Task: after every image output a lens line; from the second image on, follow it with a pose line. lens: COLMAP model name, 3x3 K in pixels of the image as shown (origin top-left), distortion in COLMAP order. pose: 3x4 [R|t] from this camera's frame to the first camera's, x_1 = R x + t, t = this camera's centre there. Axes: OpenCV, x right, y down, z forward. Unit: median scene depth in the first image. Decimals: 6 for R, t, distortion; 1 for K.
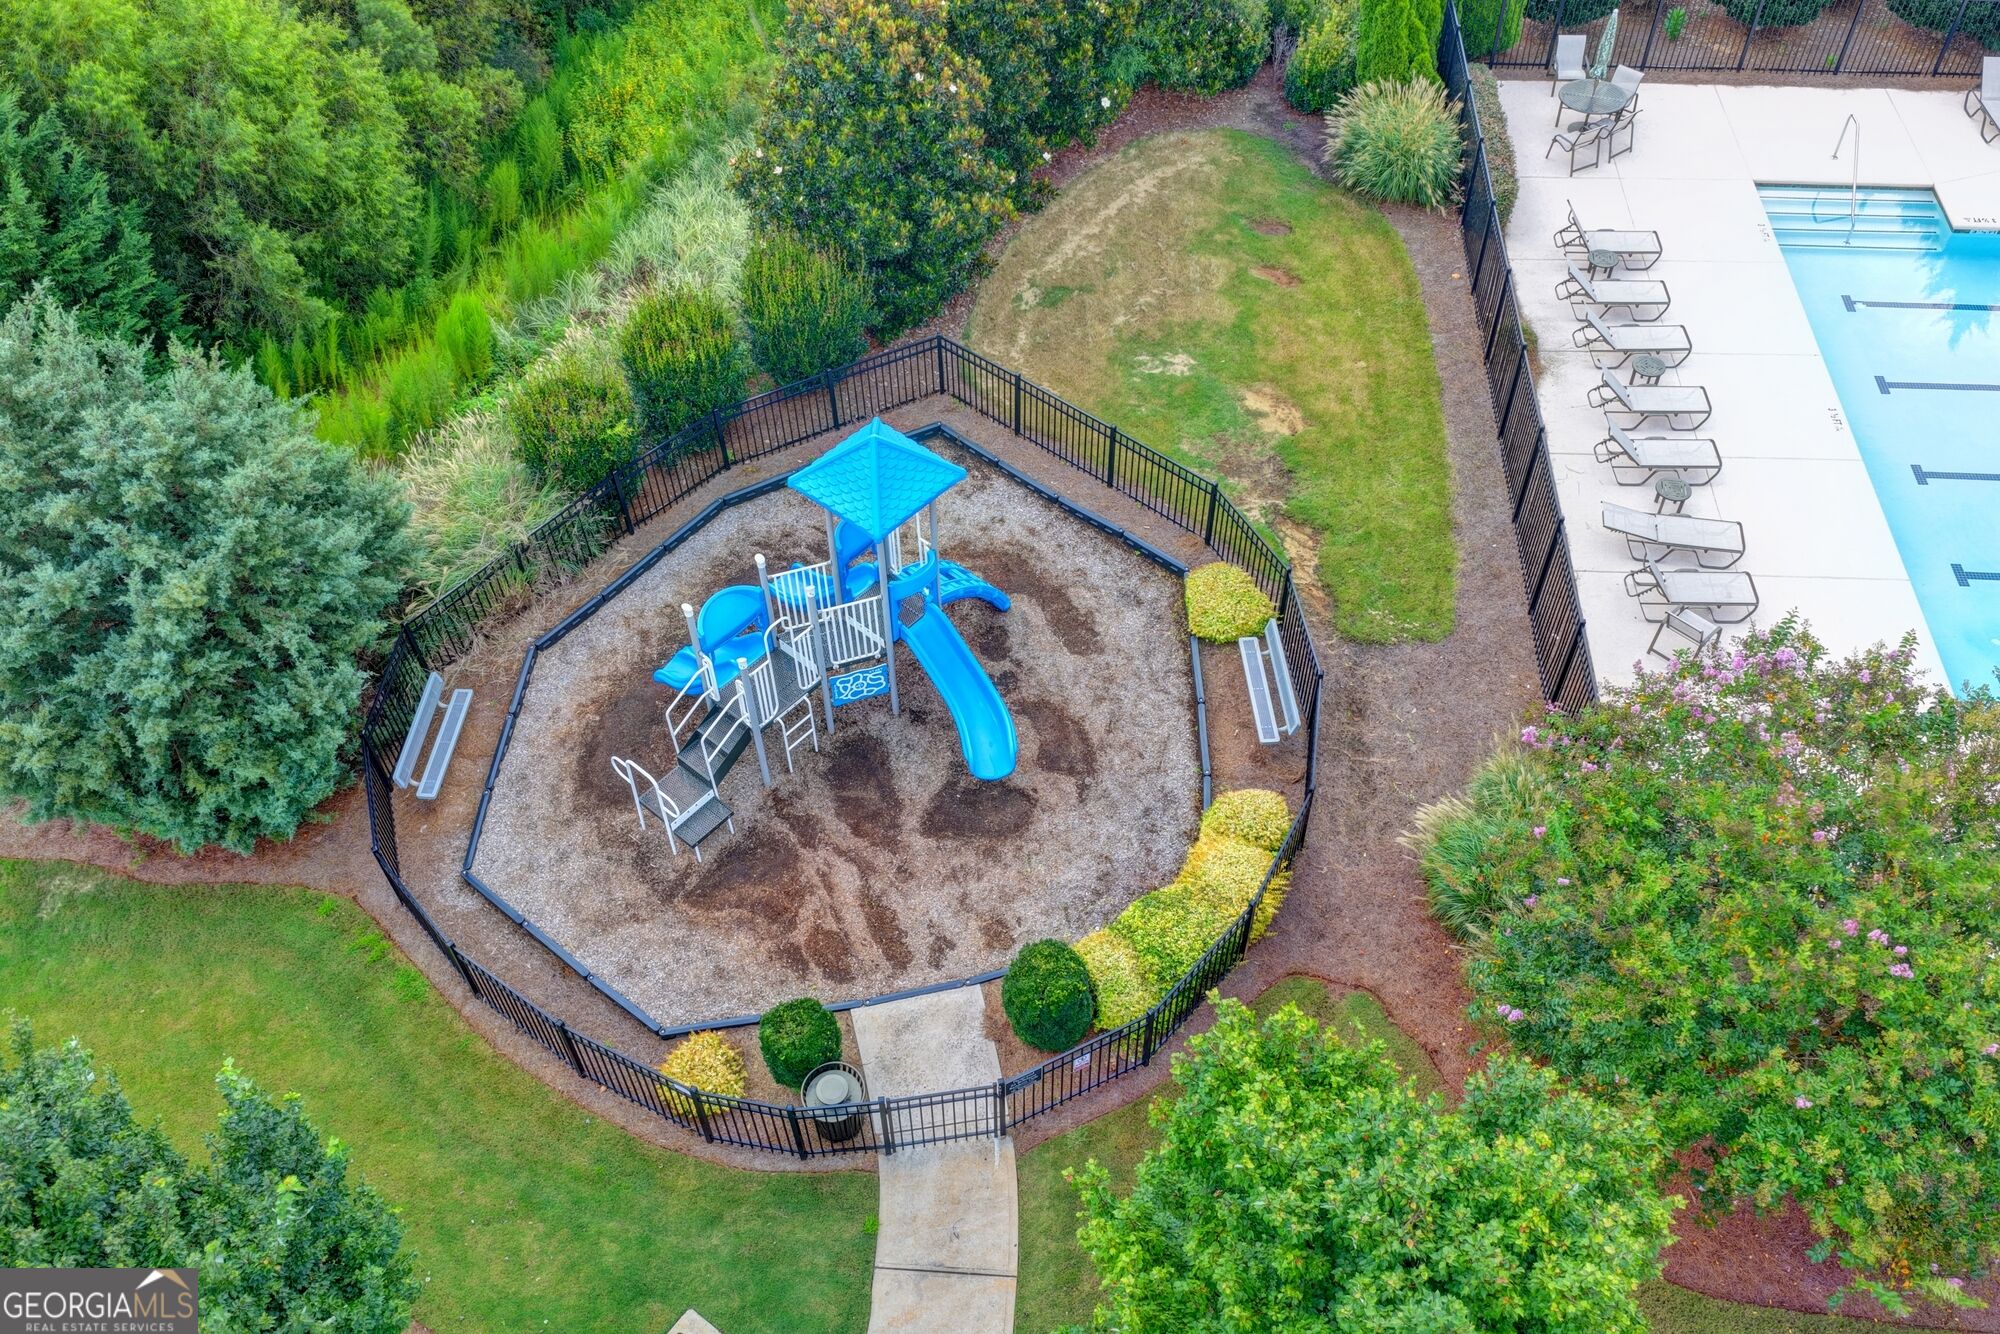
lens RADIAL K [[1662.3, 0, 1000.0], [0, 1662.3, 667.0], [0, 0, 1]] dist [-0.013594, 0.033103]
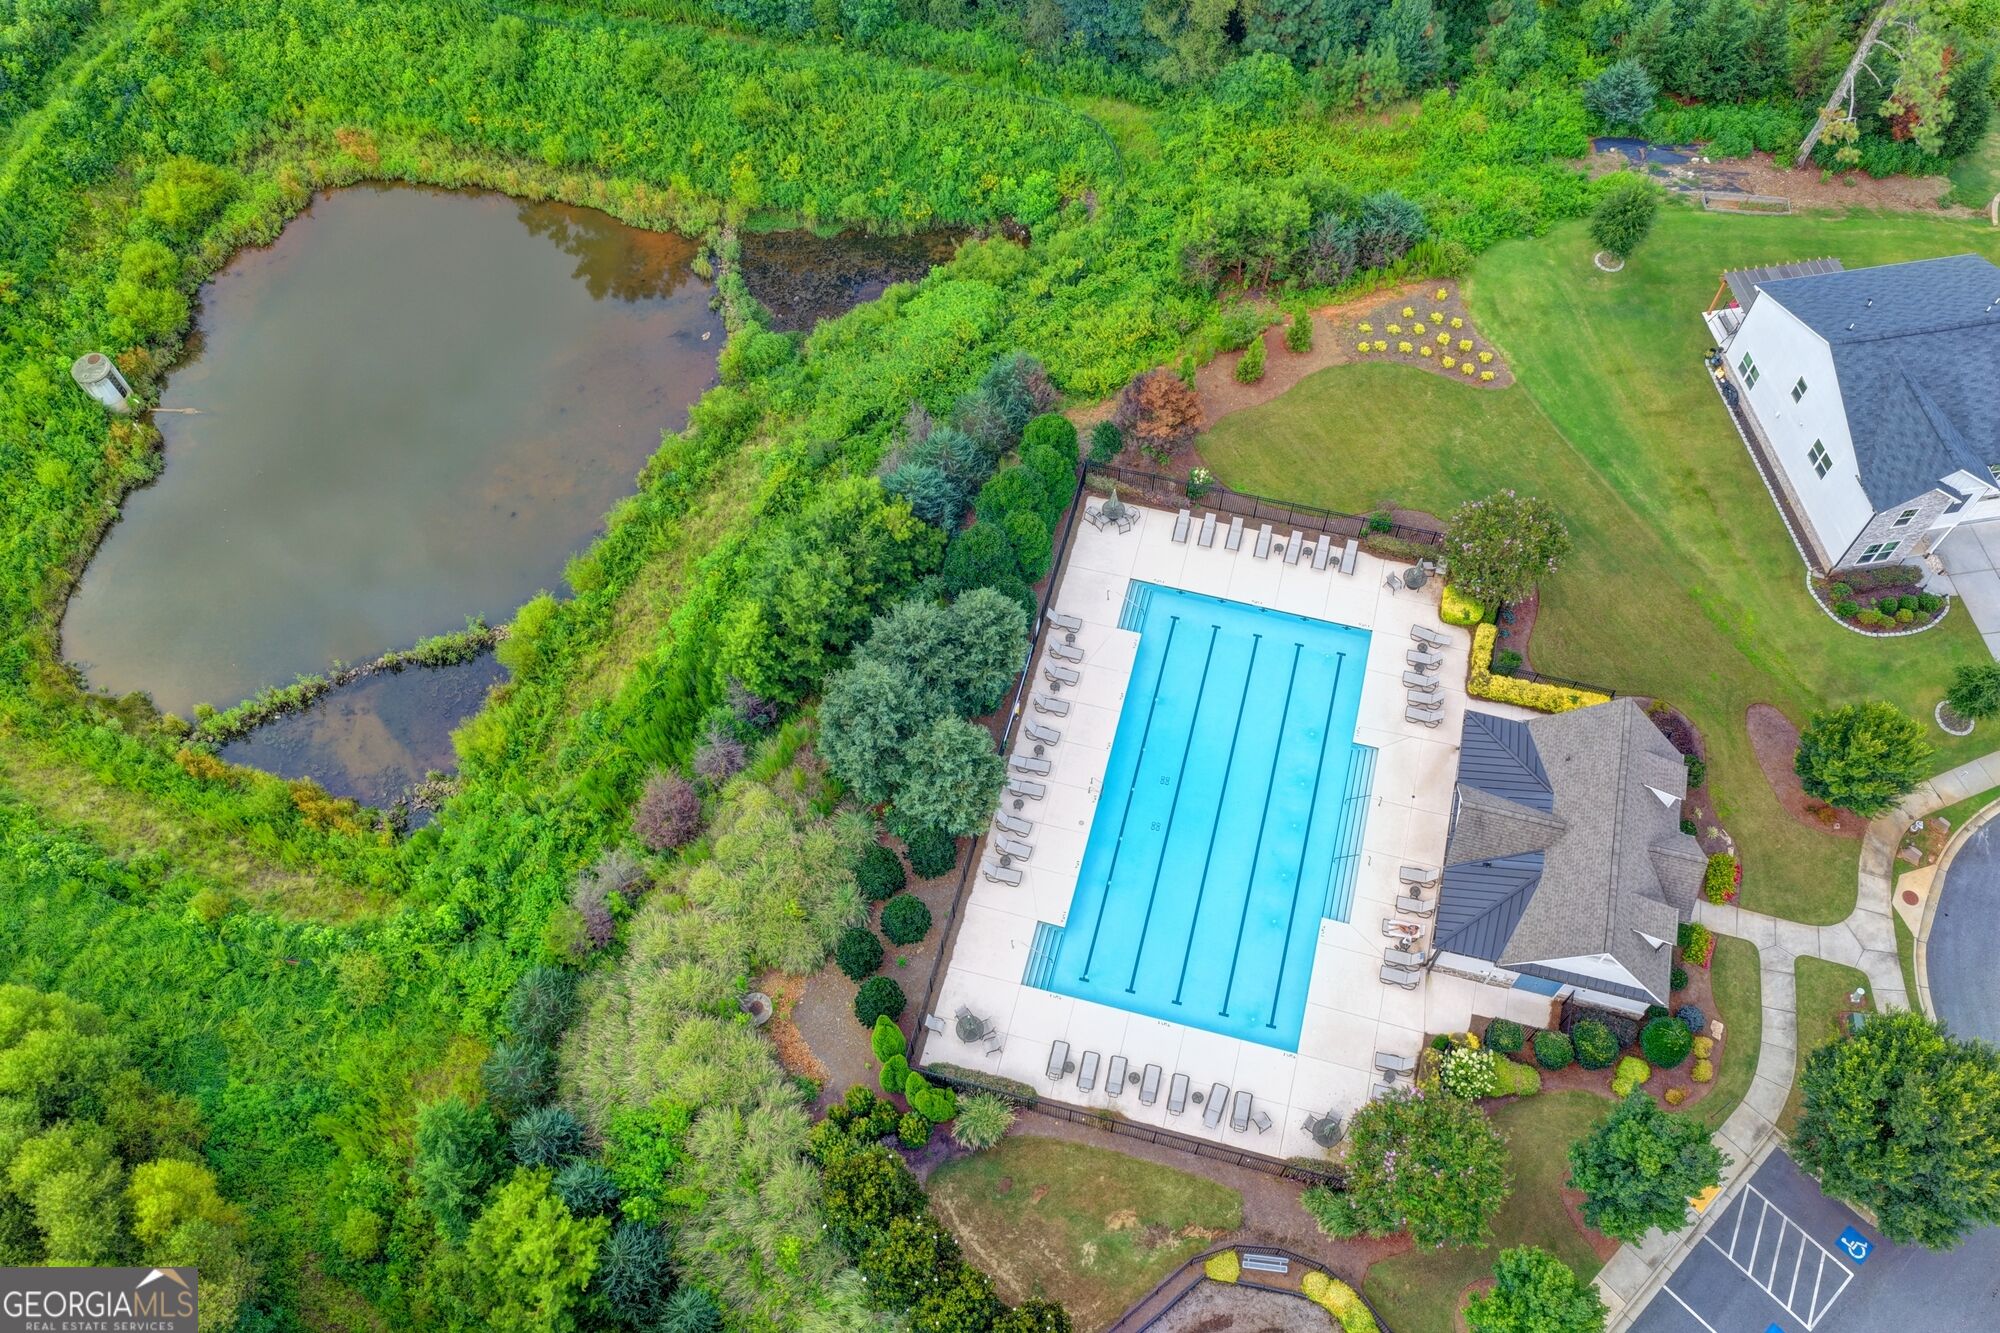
lens RADIAL K [[1662.3, 0, 1000.0], [0, 1662.3, 666.5], [0, 0, 1]] dist [-0.013594, 0.033103]
pose [[0.182225, -0.838848, 0.512960, -0.567987], [0.745521, 0.458021, 0.484164, -2.310714], [-0.641087, 0.294196, 0.708842, -1.170556]]
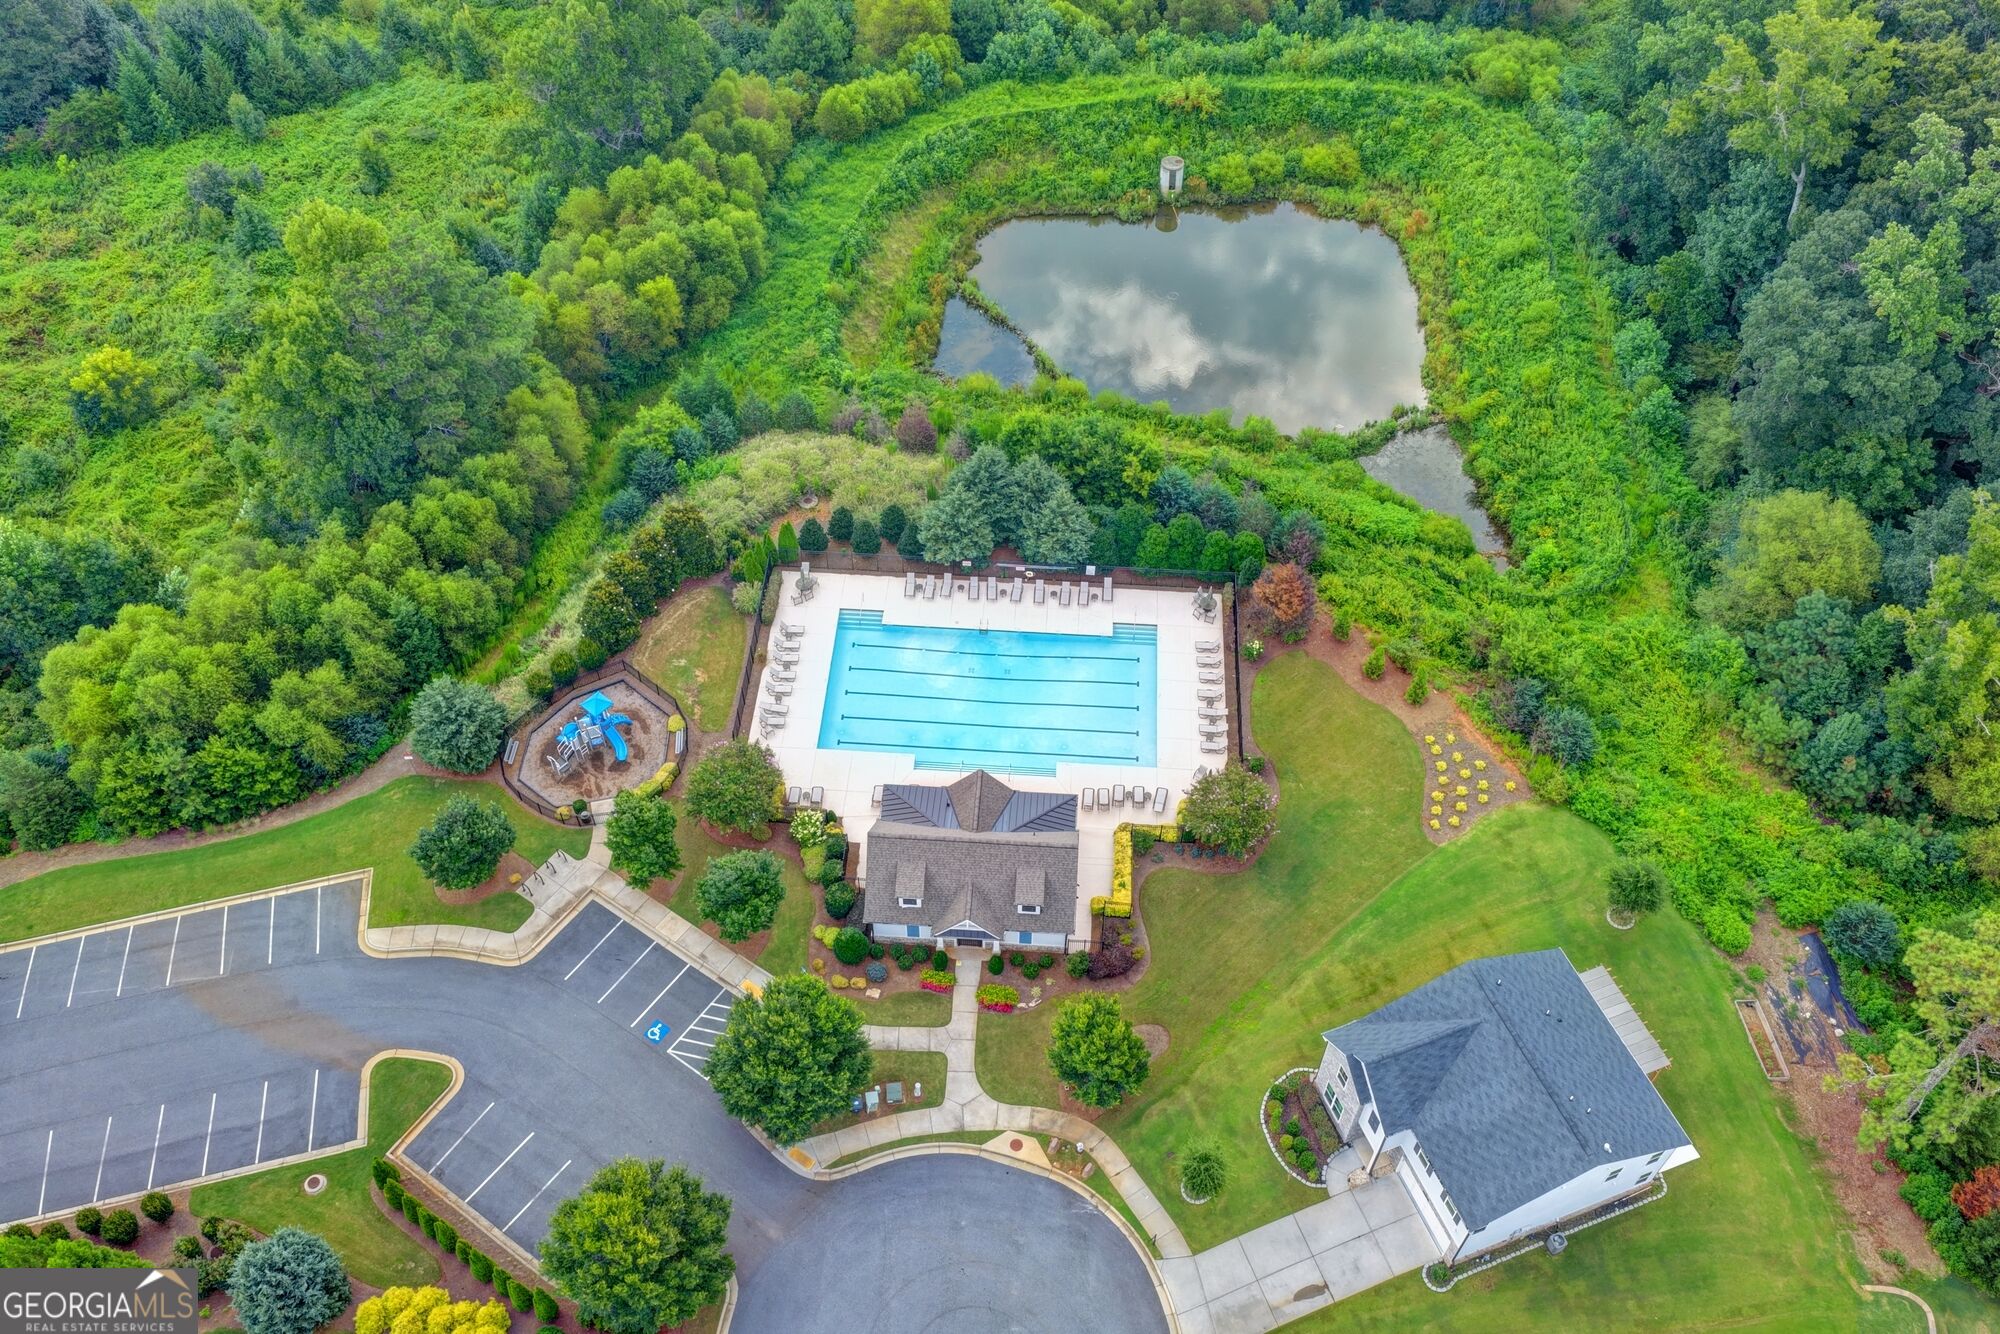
lens RADIAL K [[1662.3, 0, 1000.0], [0, 1662.3, 667.0], [0, 0, 1]] dist [-0.013594, 0.033103]
pose [[0.999707, 0.004115, 0.023836, 0.986184], [-0.004588, 0.999793, 0.019818, -0.310735], [-0.023749, -0.019921, 0.999519, -3.935977]]
